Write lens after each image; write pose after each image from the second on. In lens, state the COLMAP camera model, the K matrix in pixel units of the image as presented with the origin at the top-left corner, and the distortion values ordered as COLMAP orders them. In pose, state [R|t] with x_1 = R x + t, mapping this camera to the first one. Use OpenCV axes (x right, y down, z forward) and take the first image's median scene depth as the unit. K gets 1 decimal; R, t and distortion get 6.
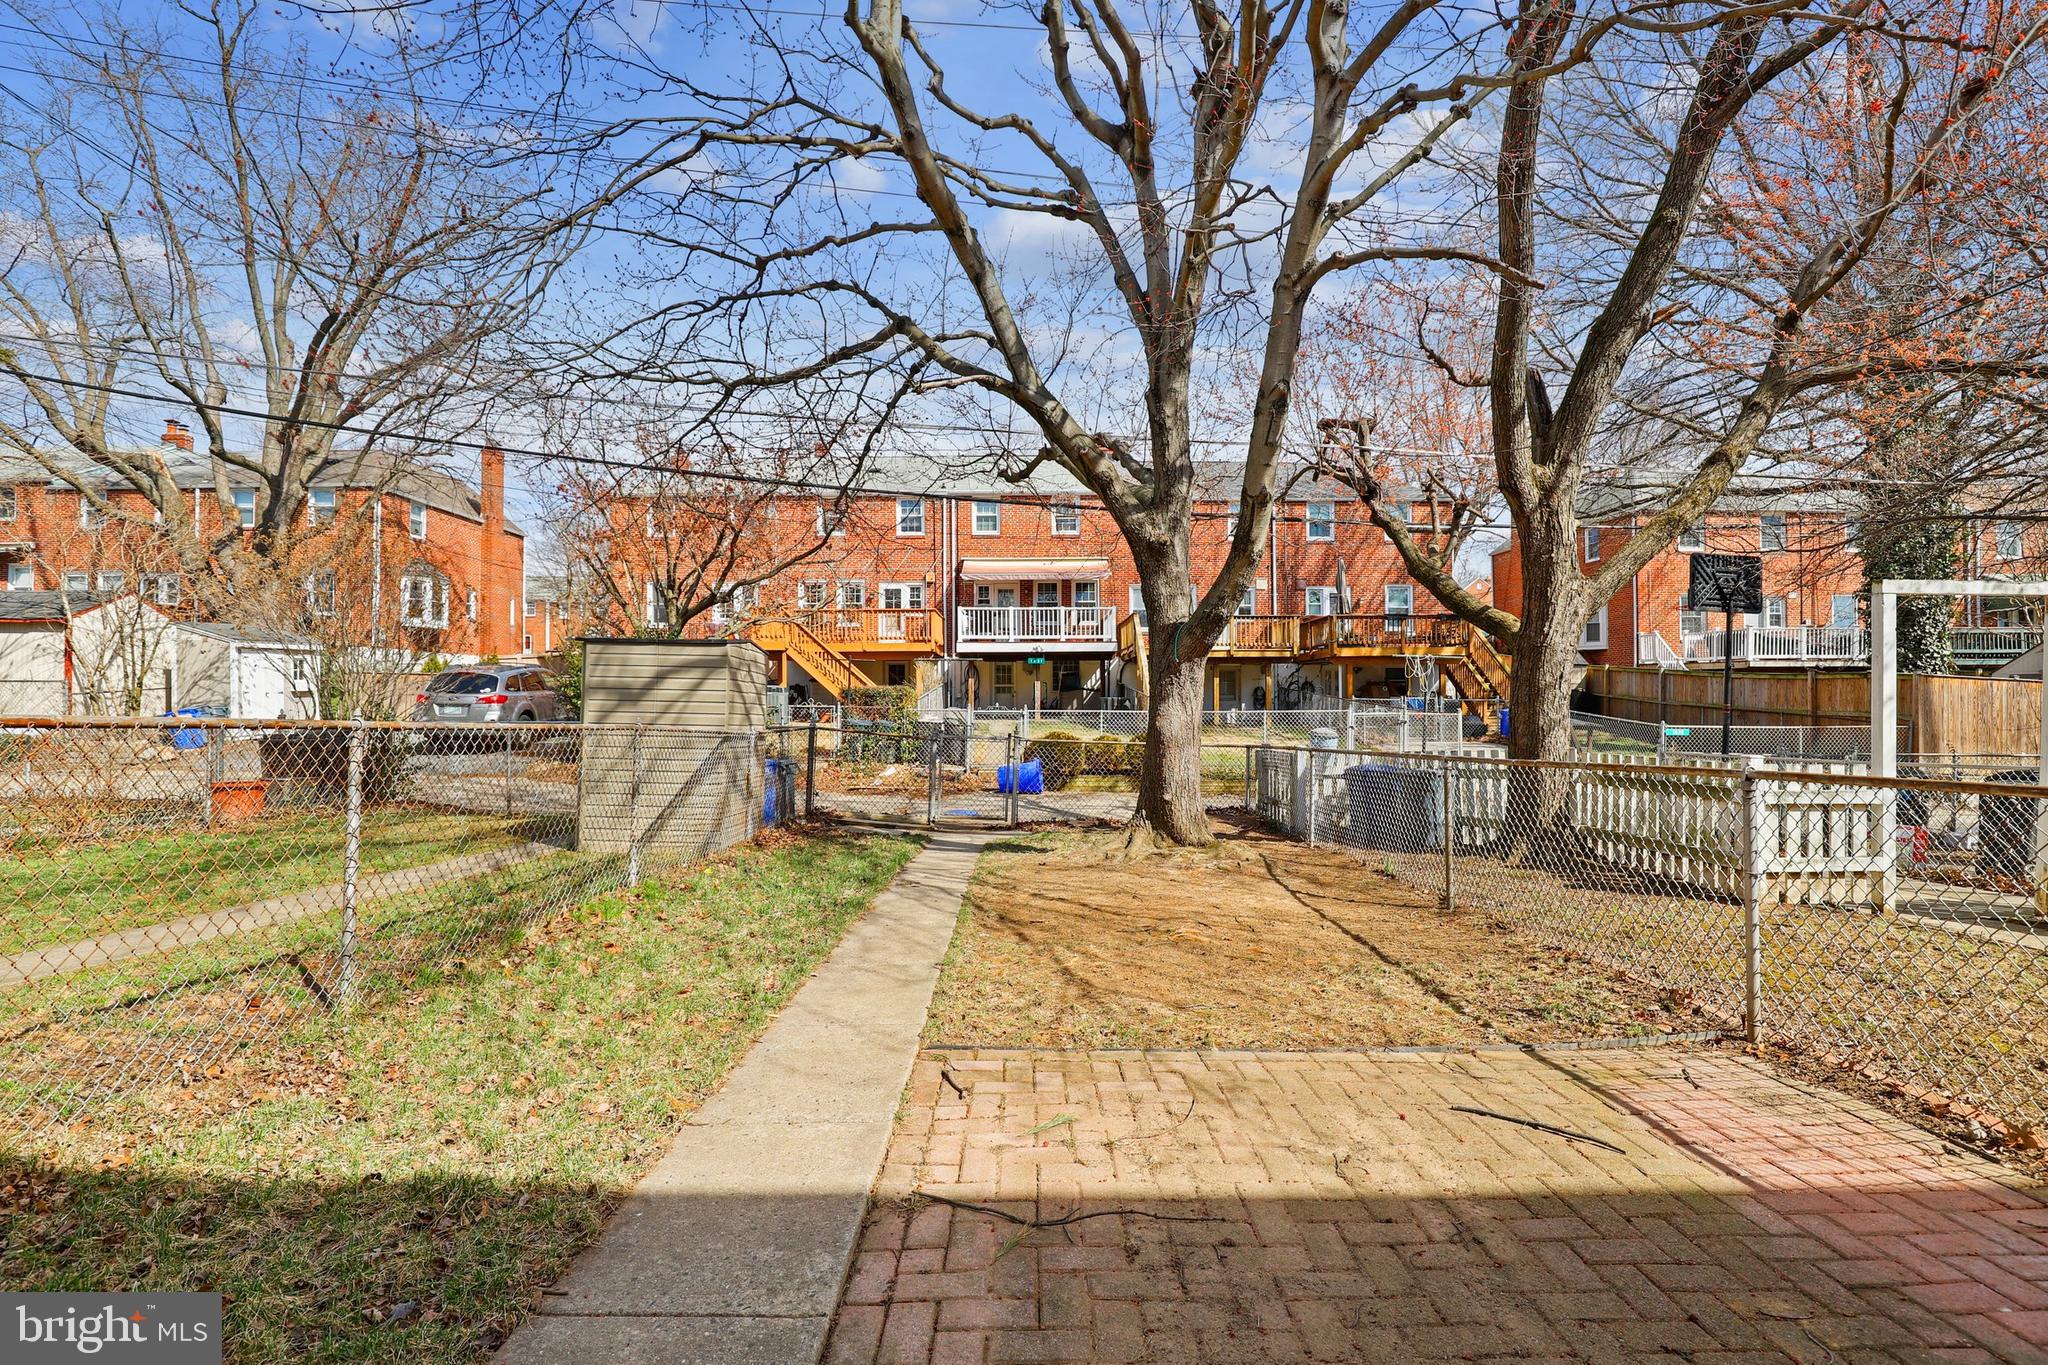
lens RADIAL K [[945.7, 0, 1033.5], [0, 945.7, 694.6], [0, 0, 1]] dist [-0.016583, 0.003282]
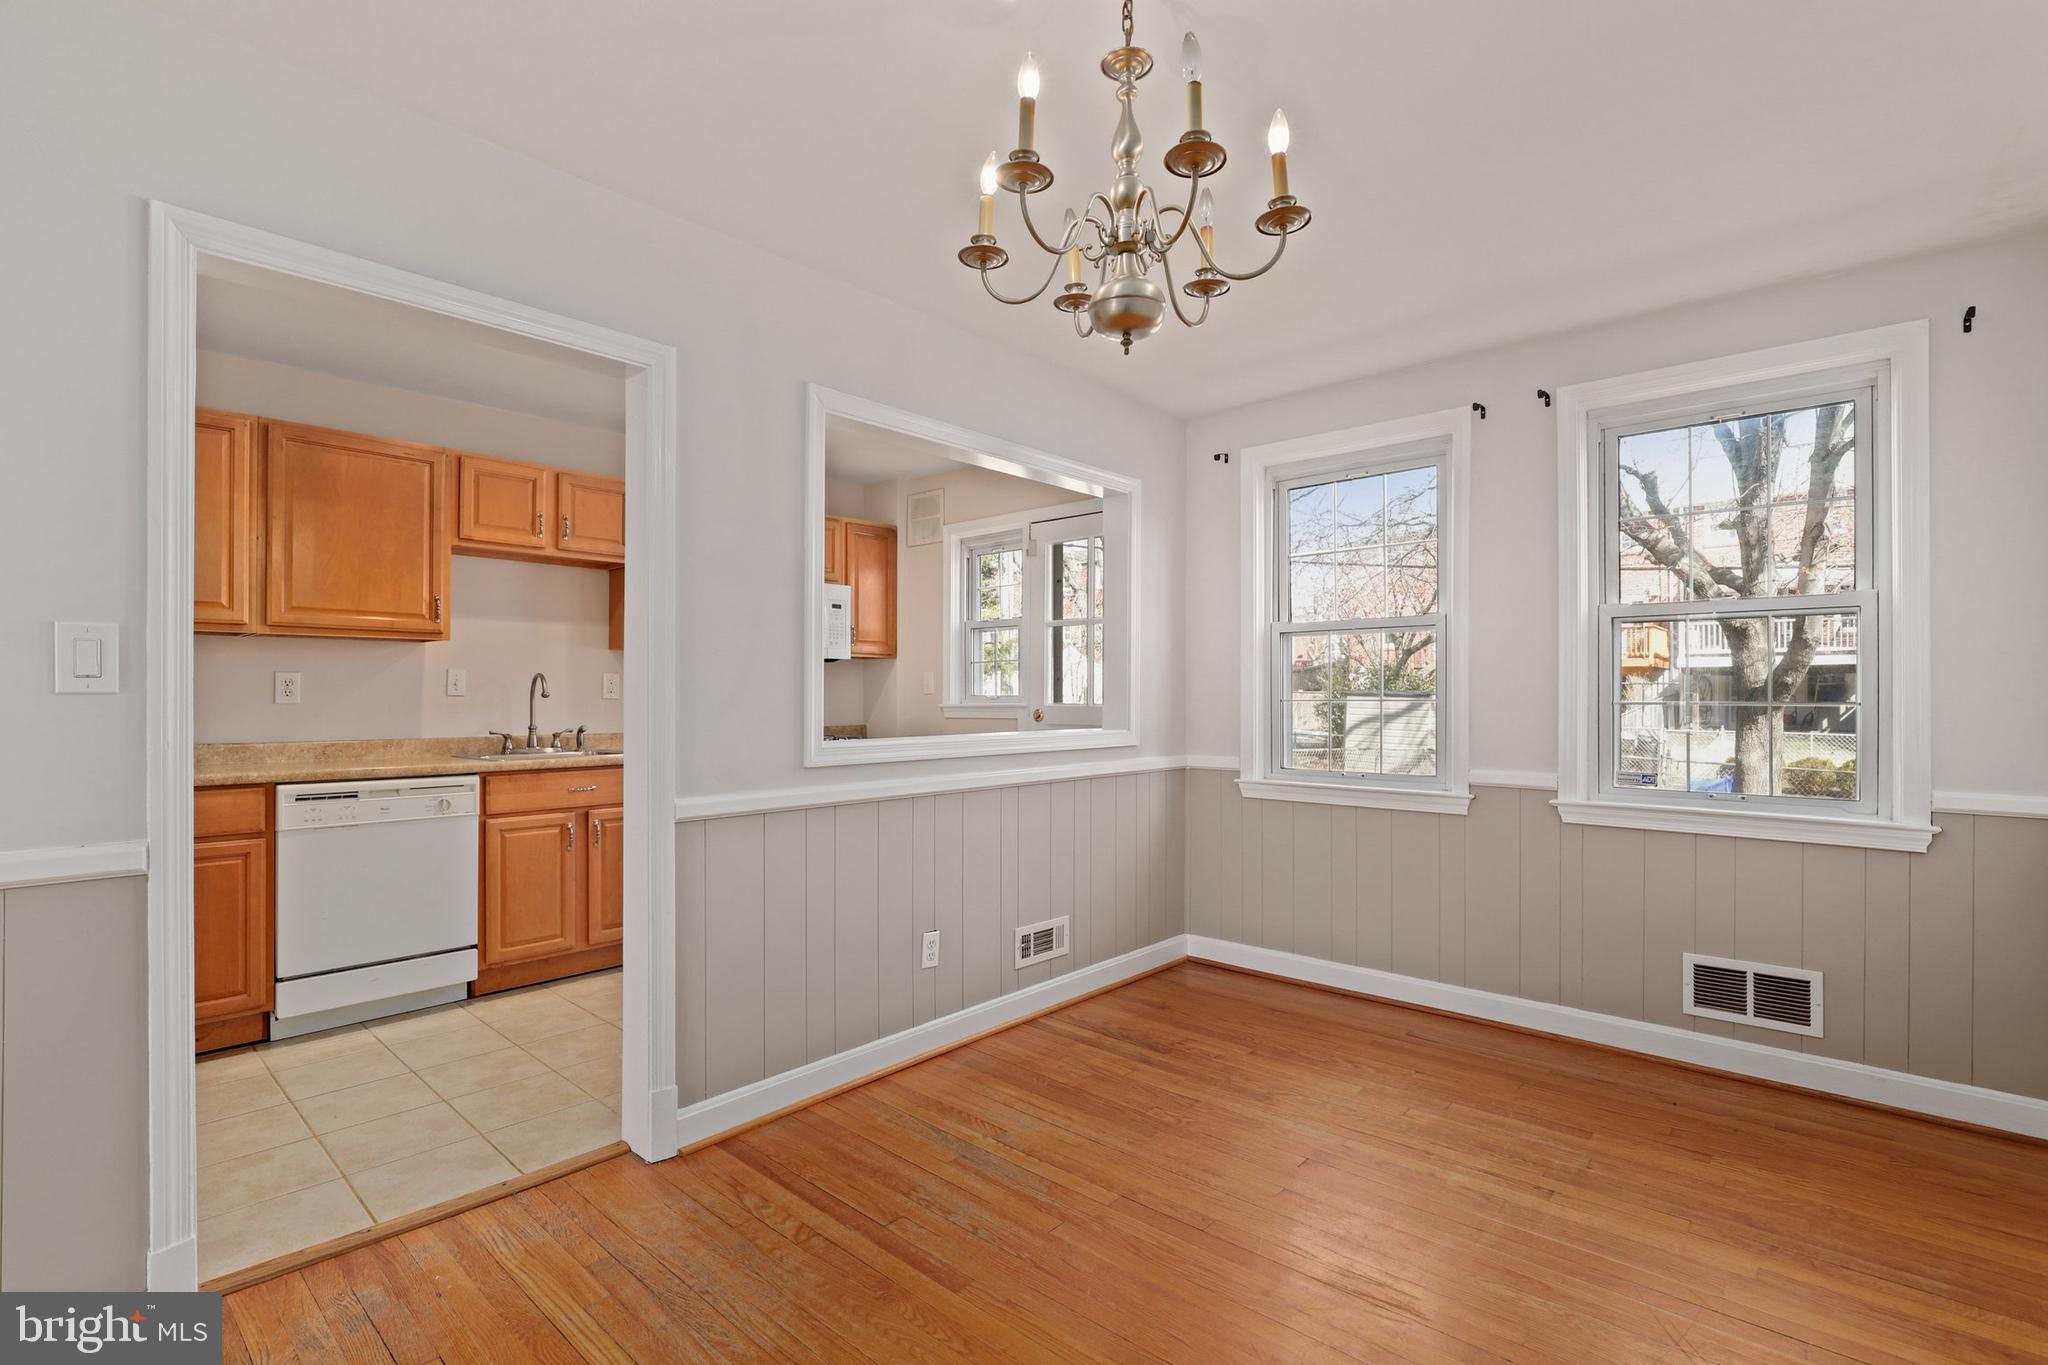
lens RADIAL K [[945.7, 0, 1026.7], [0, 945.7, 699.1], [0, 0, 1]] dist [-0.016583, 0.003282]
pose [[0.733921, 0.005462, -0.679213, 0.095652], [0.002062, 0.999945, 0.010268, -0.022942], [0.679232, -0.008937, 0.733869, -0.237696]]
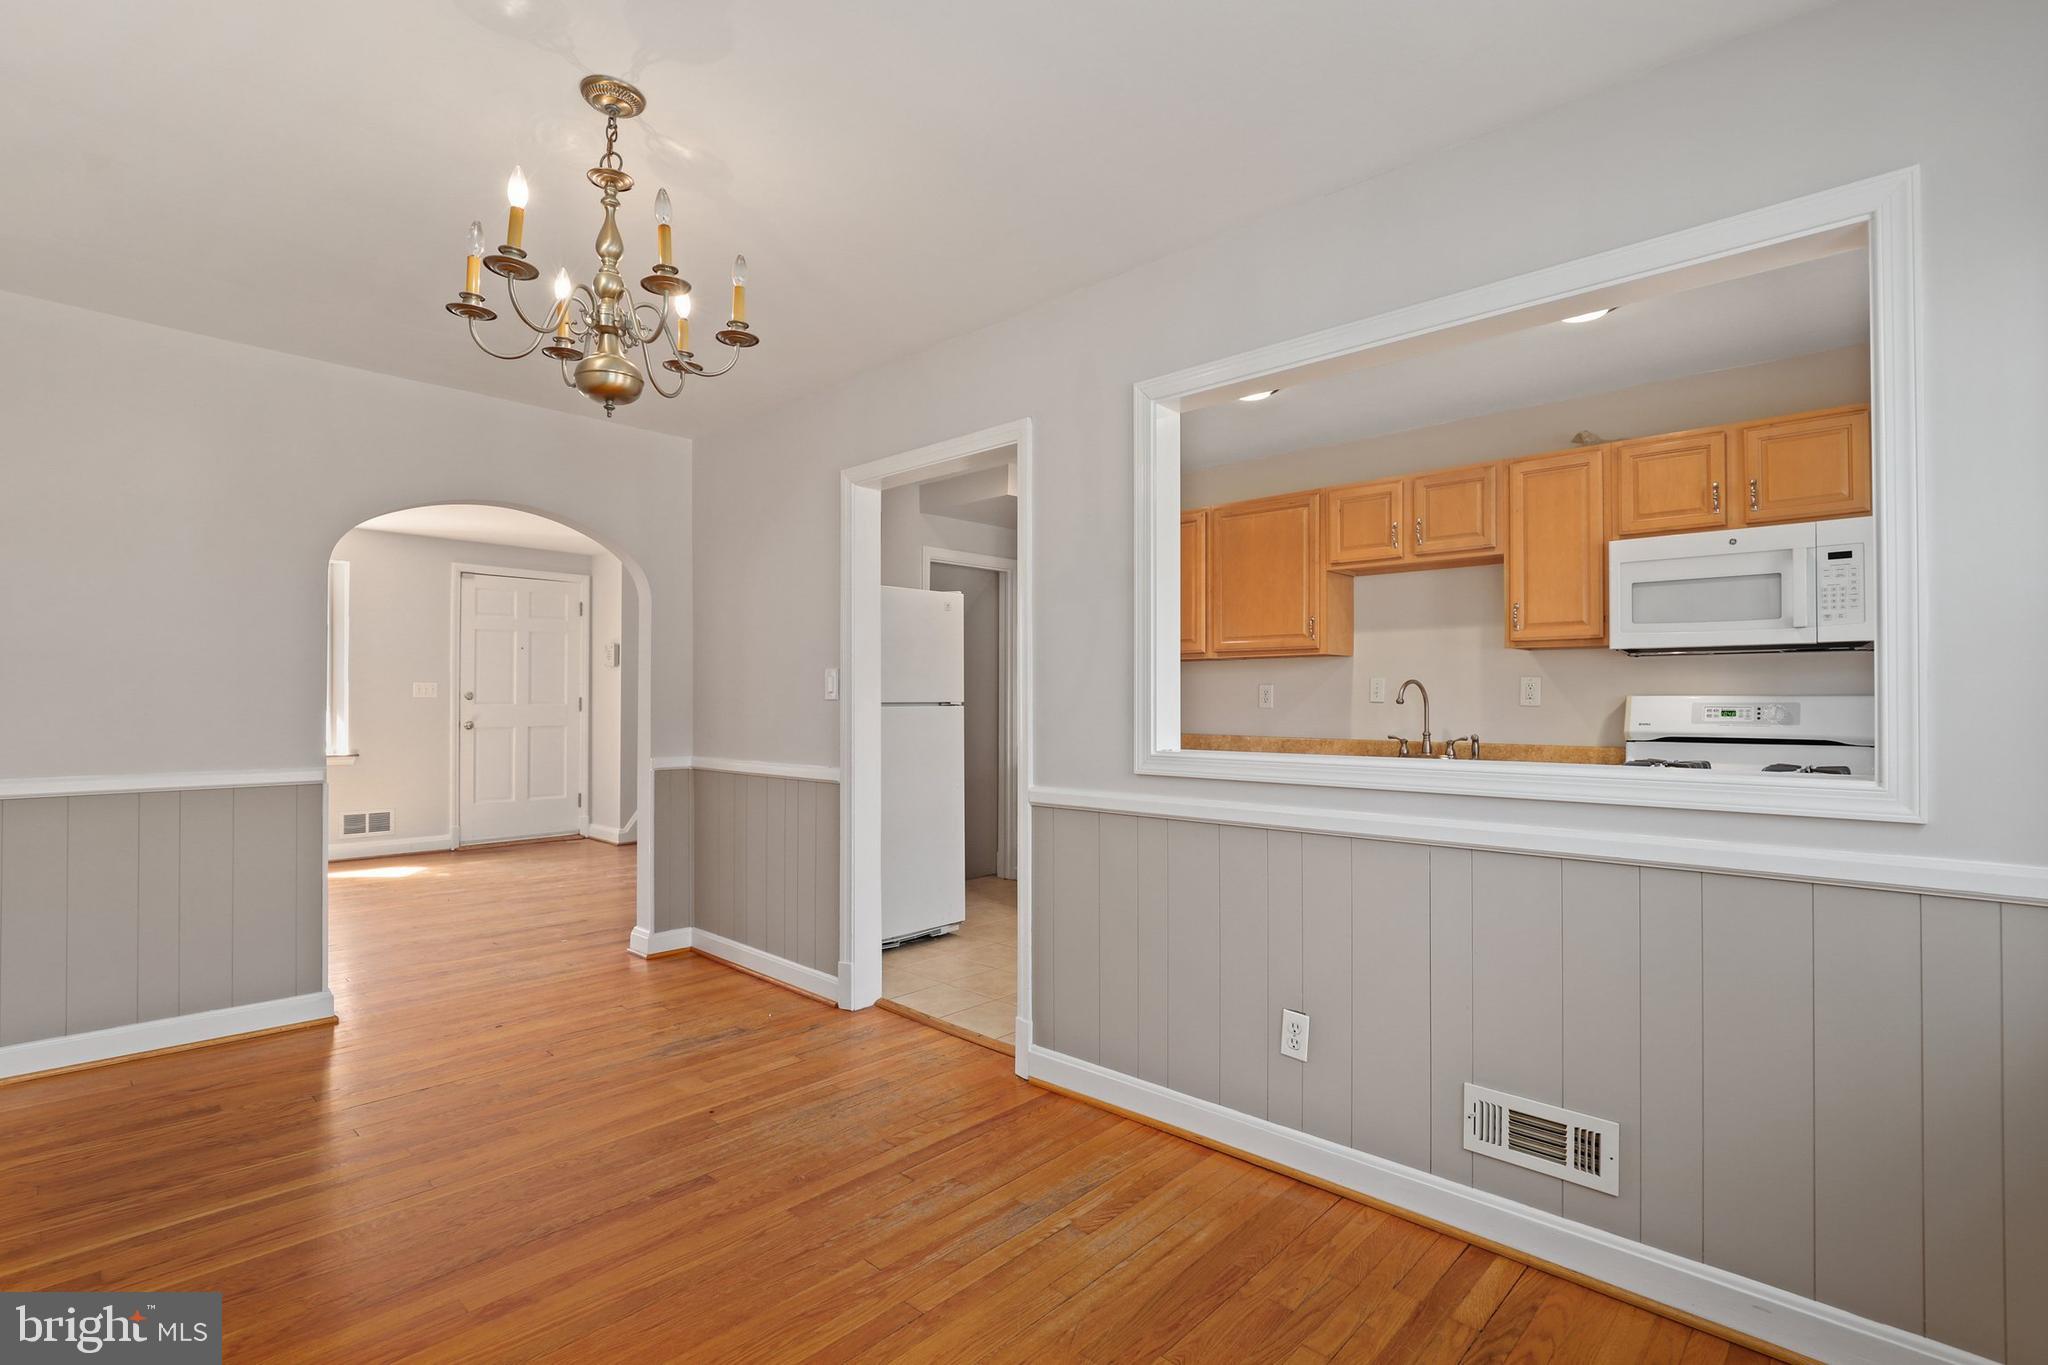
lens RADIAL K [[945.7, 0, 1026.4], [0, 945.7, 691.3], [0, 0, 1]] dist [-0.016583, 0.003282]
pose [[-0.695146, -0.006664, -0.718837, 0.088433], [0.005186, 0.999885, -0.014286, -0.021836], [0.718849, -0.013659, -0.695032, -0.101614]]
